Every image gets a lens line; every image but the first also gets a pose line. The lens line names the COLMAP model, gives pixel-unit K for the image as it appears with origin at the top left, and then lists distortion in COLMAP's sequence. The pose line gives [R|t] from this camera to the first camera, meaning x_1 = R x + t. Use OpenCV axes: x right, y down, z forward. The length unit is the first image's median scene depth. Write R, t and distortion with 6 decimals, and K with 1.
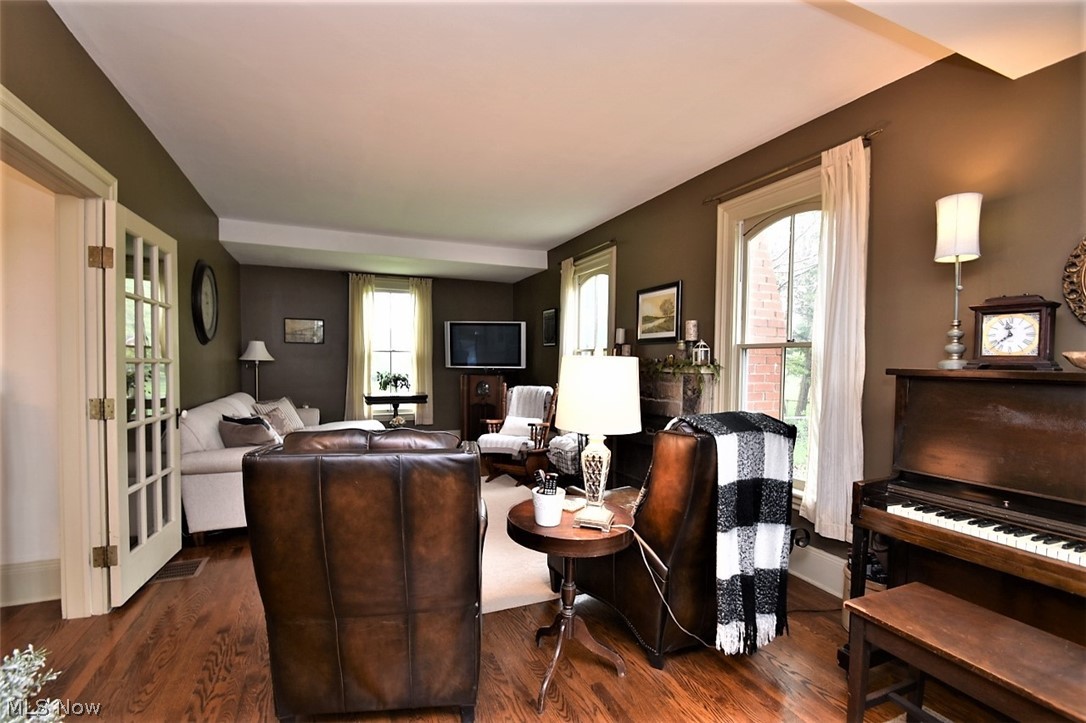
lens RADIAL K [[473.3, 0, 537.8], [0, 473.3, 377.8], [0, 0, 1]] dist [0.017014, -0.016824]
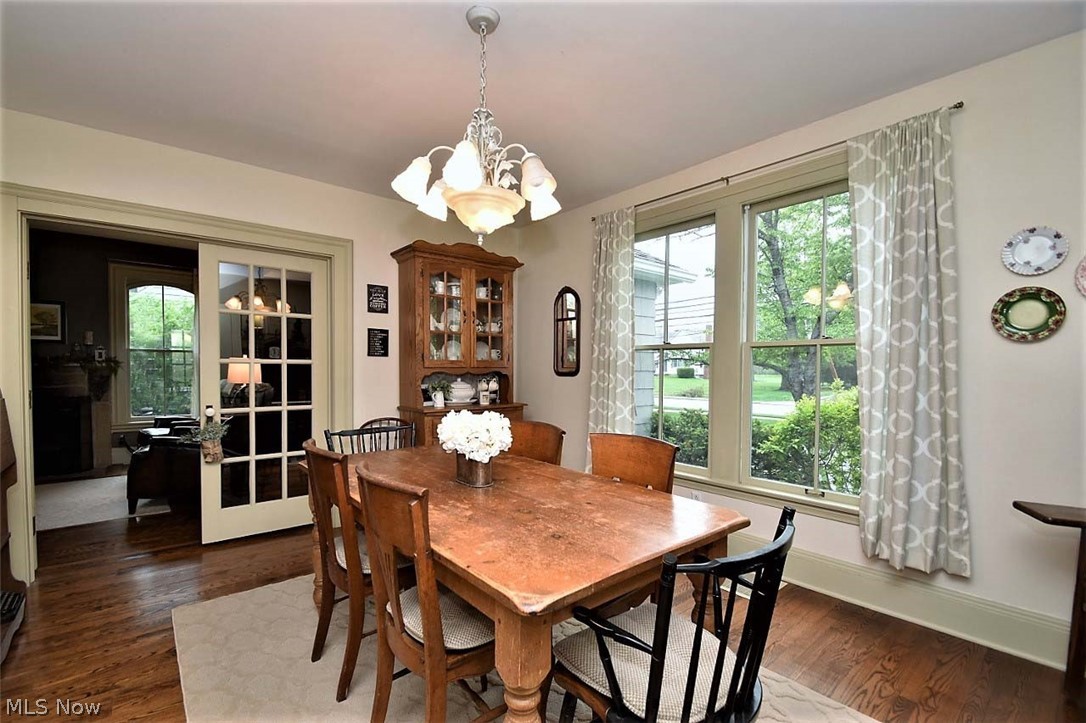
lens RADIAL K [[473.3, 0, 537.8], [0, 473.3, 377.8], [0, 0, 1]] dist [0.017014, -0.016824]
pose [[-0.283215, -0.032827, 0.958495, -1.064133], [0.026258, 0.998774, 0.041965, 0.000968], [-0.958697, 0.037053, -0.282005, 0.037344]]
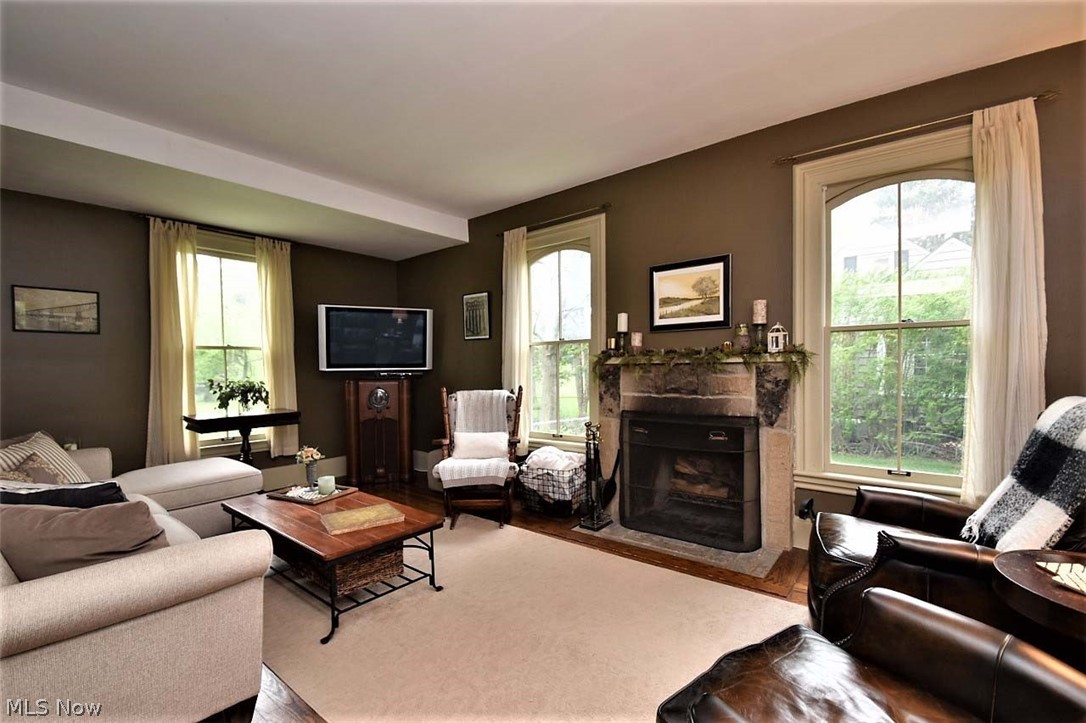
lens RADIAL K [[473.3, 0, 537.8], [0, 473.3, 377.8], [0, 0, 1]] dist [0.017014, -0.016824]
pose [[0.890356, -0.031381, 0.454181, -0.287164], [0.037161, 0.999302, -0.003803, 0.004043], [-0.453745, 0.020264, 0.890901, 0.295380]]
